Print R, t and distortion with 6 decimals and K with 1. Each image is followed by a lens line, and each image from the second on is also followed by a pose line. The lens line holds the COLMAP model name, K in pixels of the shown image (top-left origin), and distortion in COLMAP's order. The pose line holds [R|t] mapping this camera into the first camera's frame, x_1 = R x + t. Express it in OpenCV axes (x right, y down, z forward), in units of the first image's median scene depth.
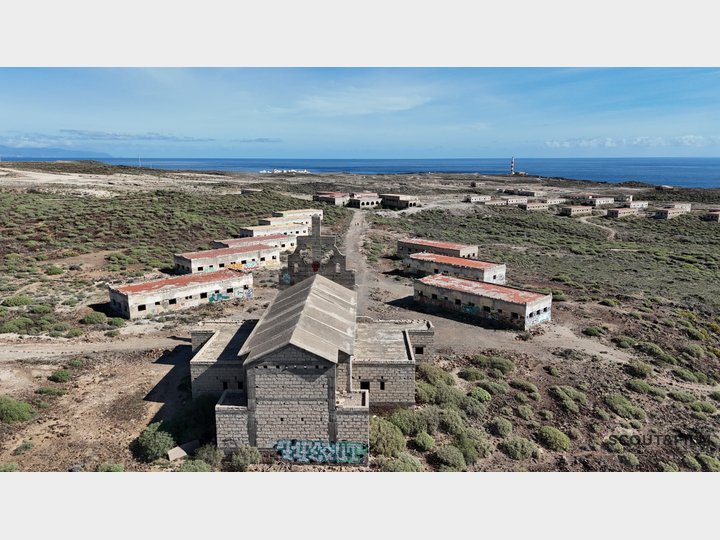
lens RADIAL K [[518.2, 0, 360.0], [0, 518.2, 270.0], [0, 0, 1]] dist [0.086231, -0.091101]
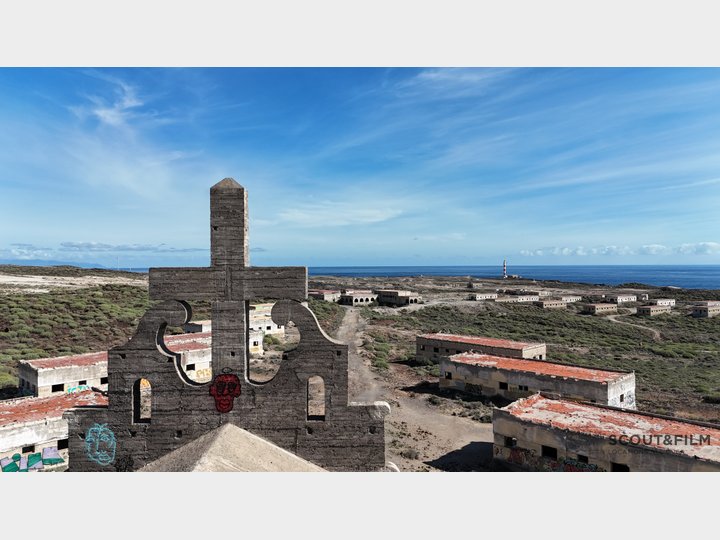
lens RADIAL K [[518.2, 0, 360.0], [0, 518.2, 270.0], [0, 0, 1]] dist [0.086231, -0.091101]
pose [[0.999778, -0.005670, 0.020298, -0.012570], [0.009669, 0.979188, -0.202726, -0.005908], [-0.018726, 0.202877, 0.979025, 0.351339]]
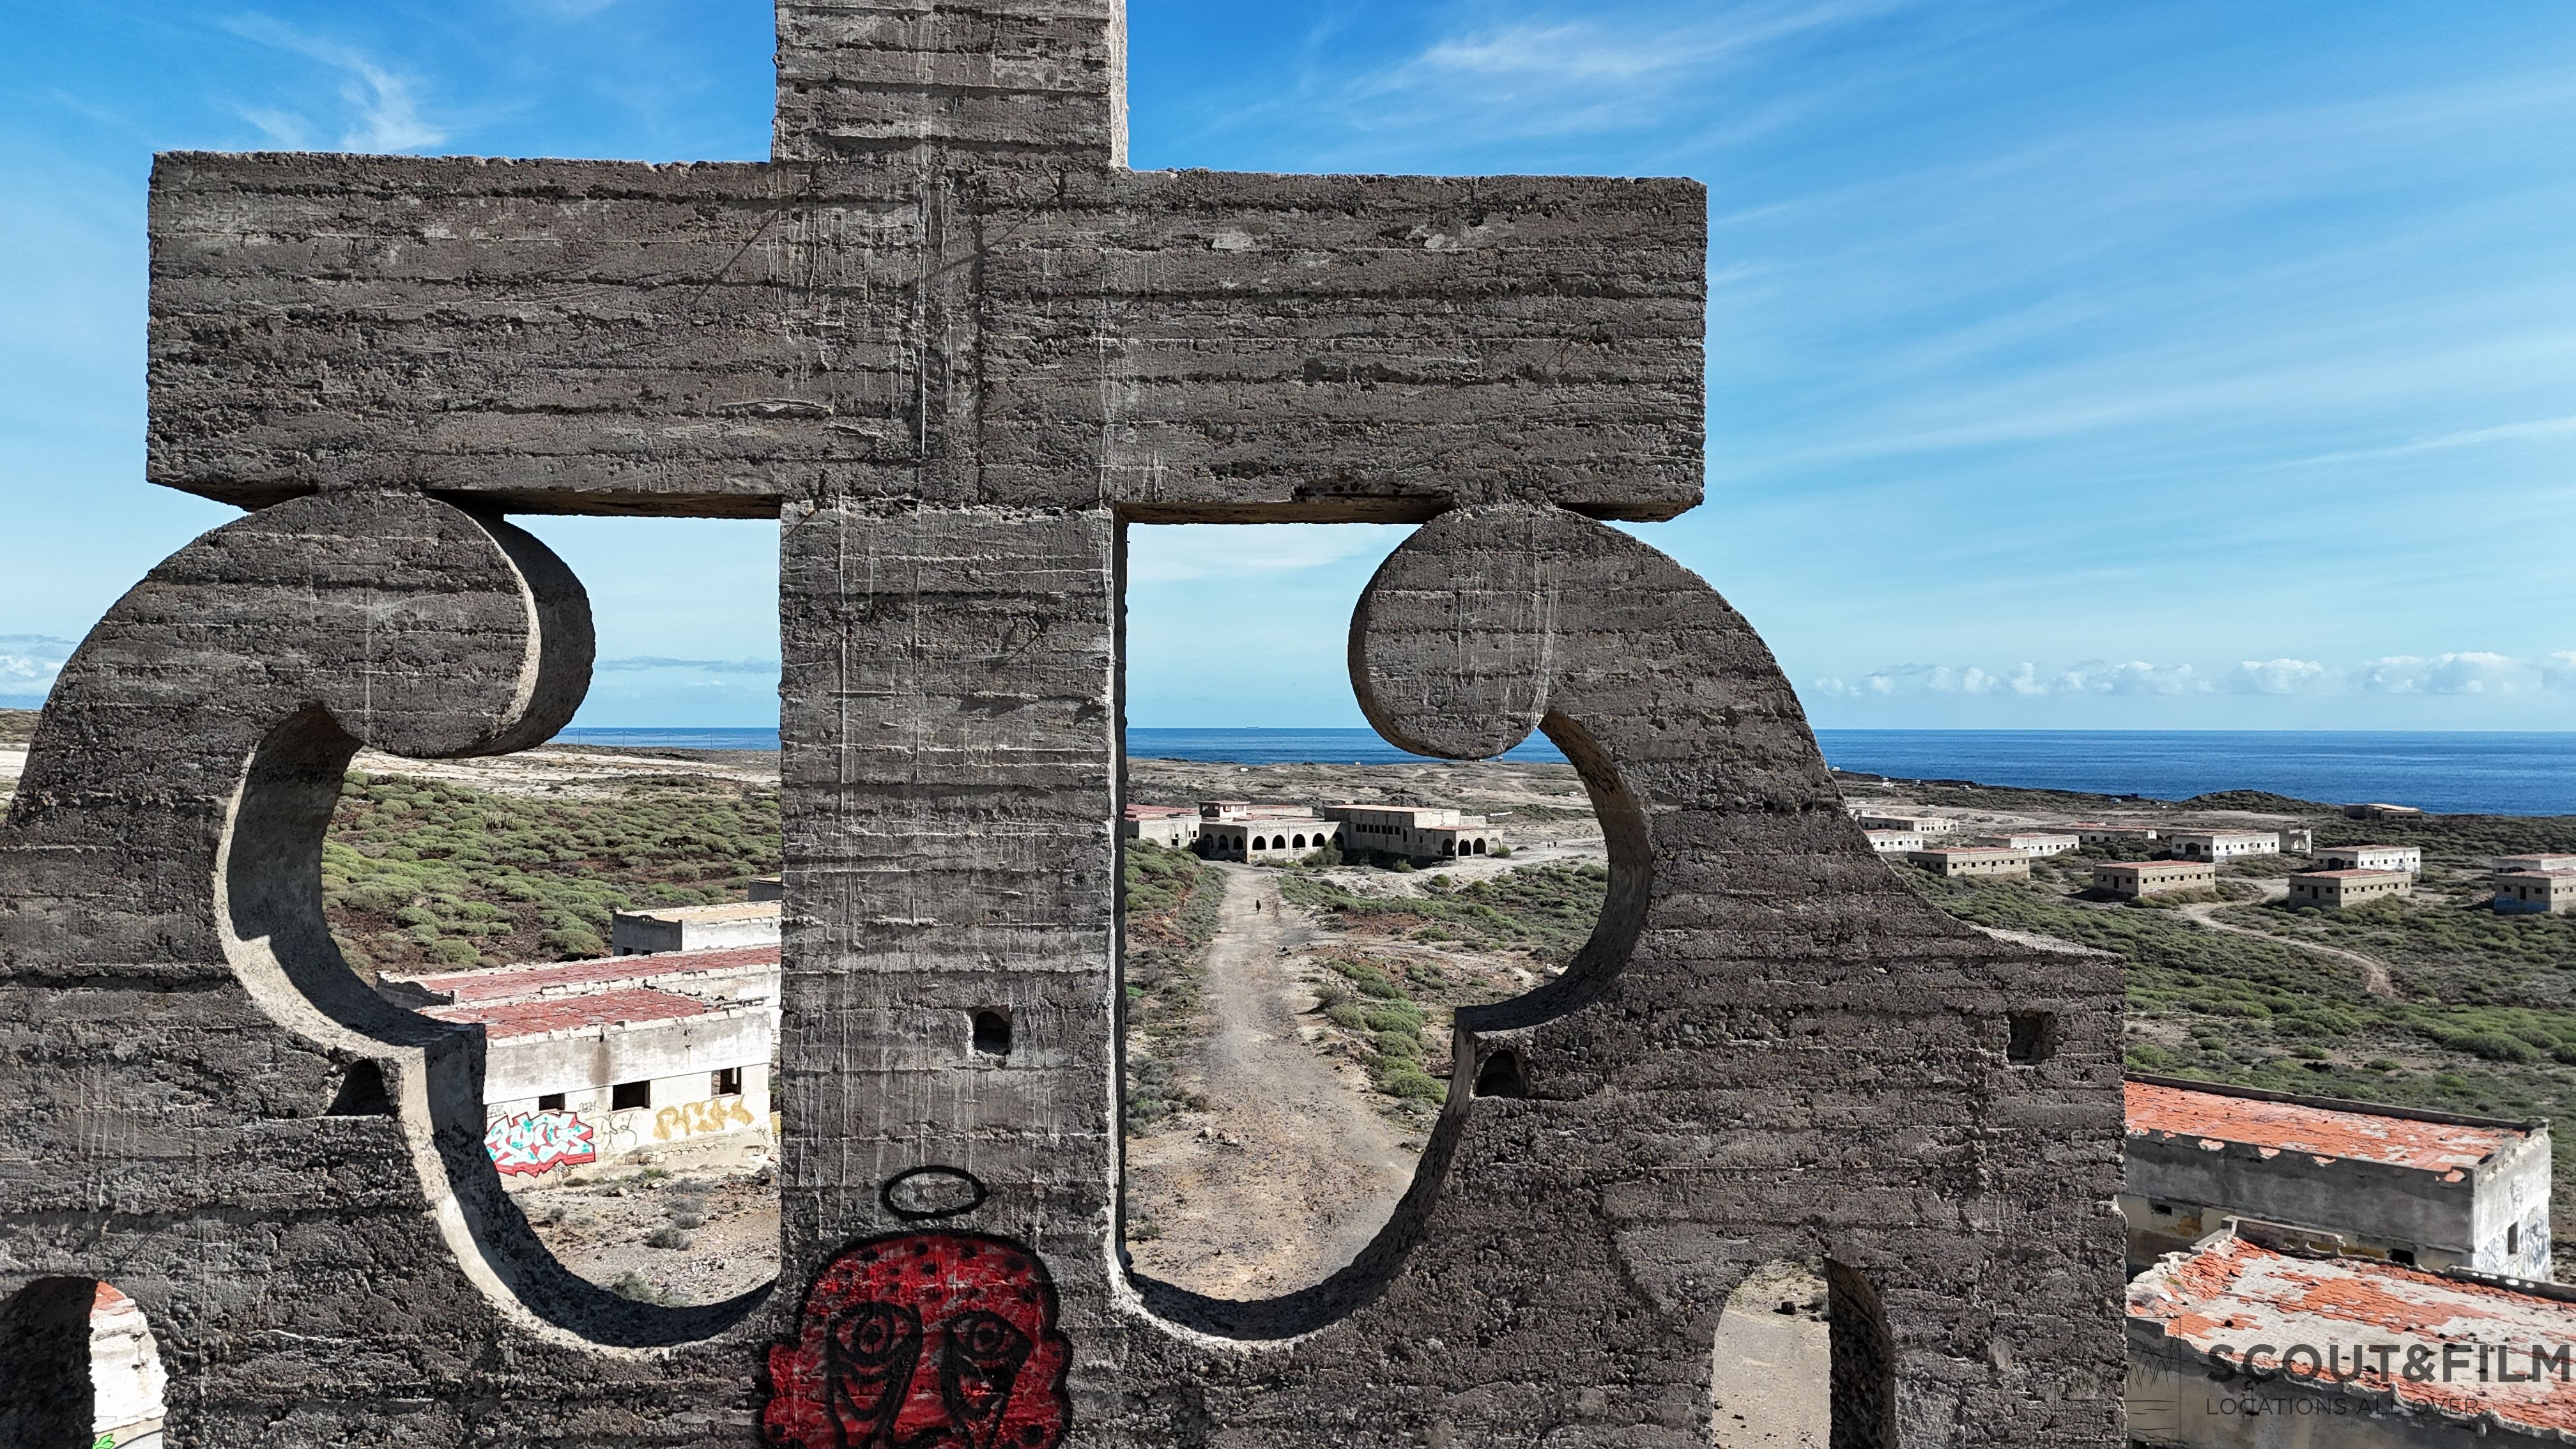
lens RADIAL K [[1857.3, 0, 1288.0], [0, 1857.3, 724.5], [0, 0, 1]] dist [0.078670, -0.079513]
pose [[0.999239, 0.002364, 0.038945, -0.033681], [0.005924, 0.977399, -0.211320, -0.009307], [-0.038565, 0.211390, 0.976641, 0.427017]]
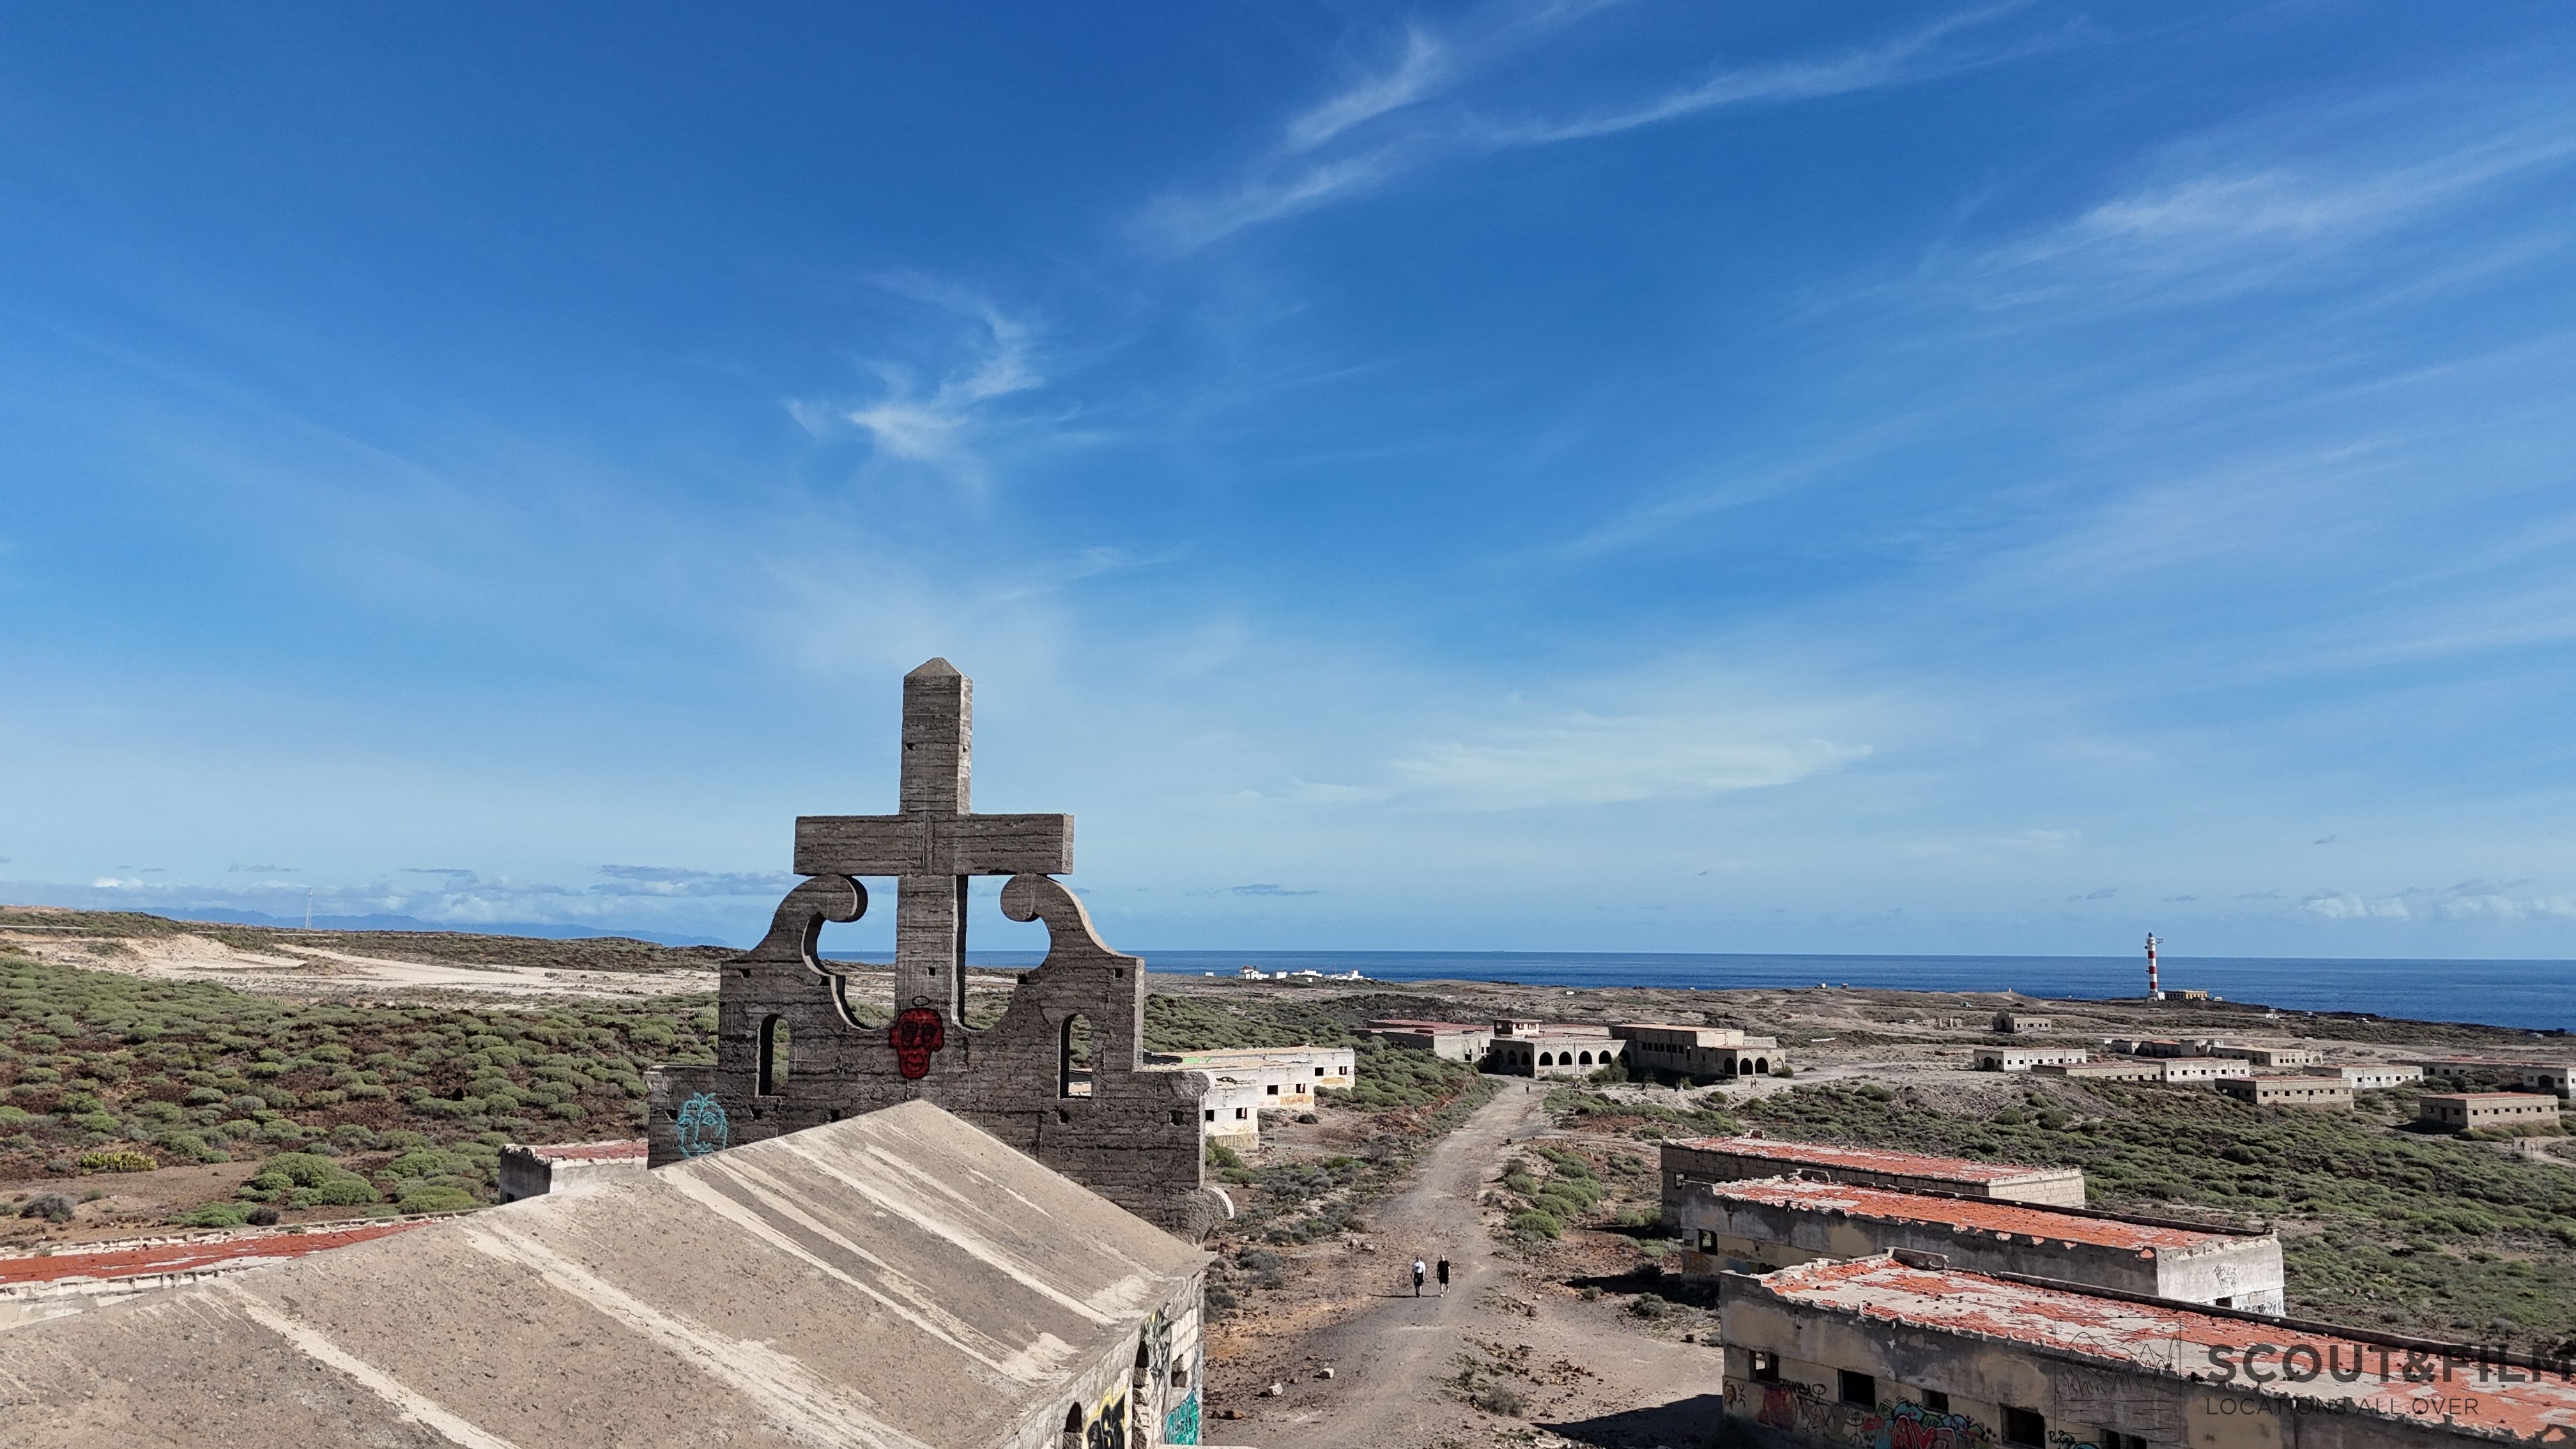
lens RADIAL K [[1863.2, 0, 1296.9], [0, 1863.2, 725.9], [0, 0, 1]] dist [0.061155, -0.054716]
pose [[0.989926, -0.013397, -0.140952, 0.038811], [-0.033278, 0.945611, -0.323593, 0.032976], [0.137621, 0.325024, 0.935639, 0.250259]]
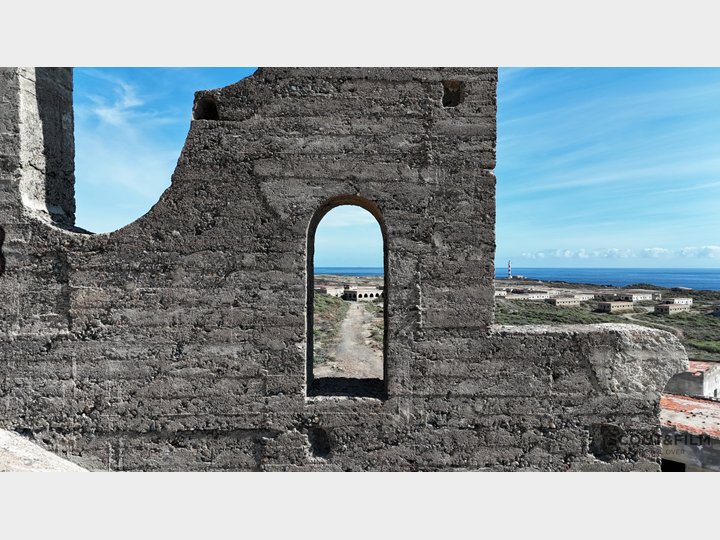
lens RADIAL K [[518.2, 0, 360.0], [0, 518.2, 270.0], [0, 0, 1]] dist [0.086231, -0.091101]
pose [[0.999868, 0.001877, 0.016121, -0.020080], [0.001467, 0.978776, -0.204926, 0.002478], [-0.016164, 0.204923, 0.978645, 0.446297]]
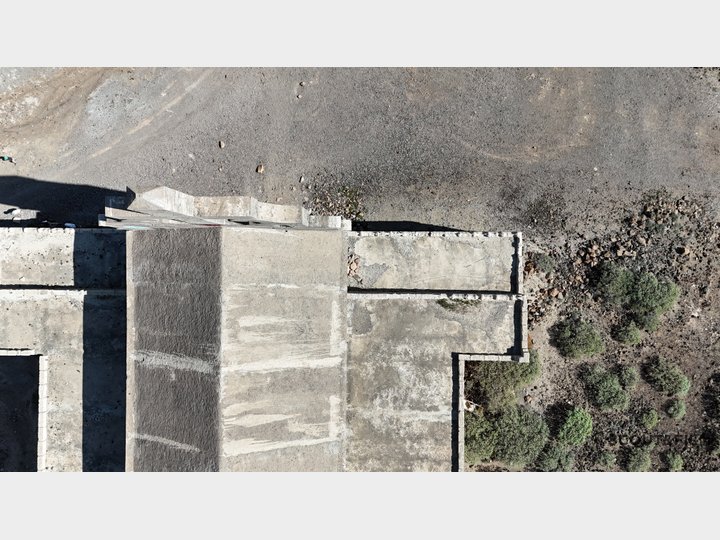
lens RADIAL K [[518.2, 0, 360.0], [0, 518.2, 270.0], [0, 0, 1]] dist [0.086231, -0.091101]
pose [[0.999368, -0.000004, -0.035551, 0.008090], [0.034897, 0.191049, 0.980960, -0.146149], [0.006789, -0.981580, 0.190929, 0.430859]]
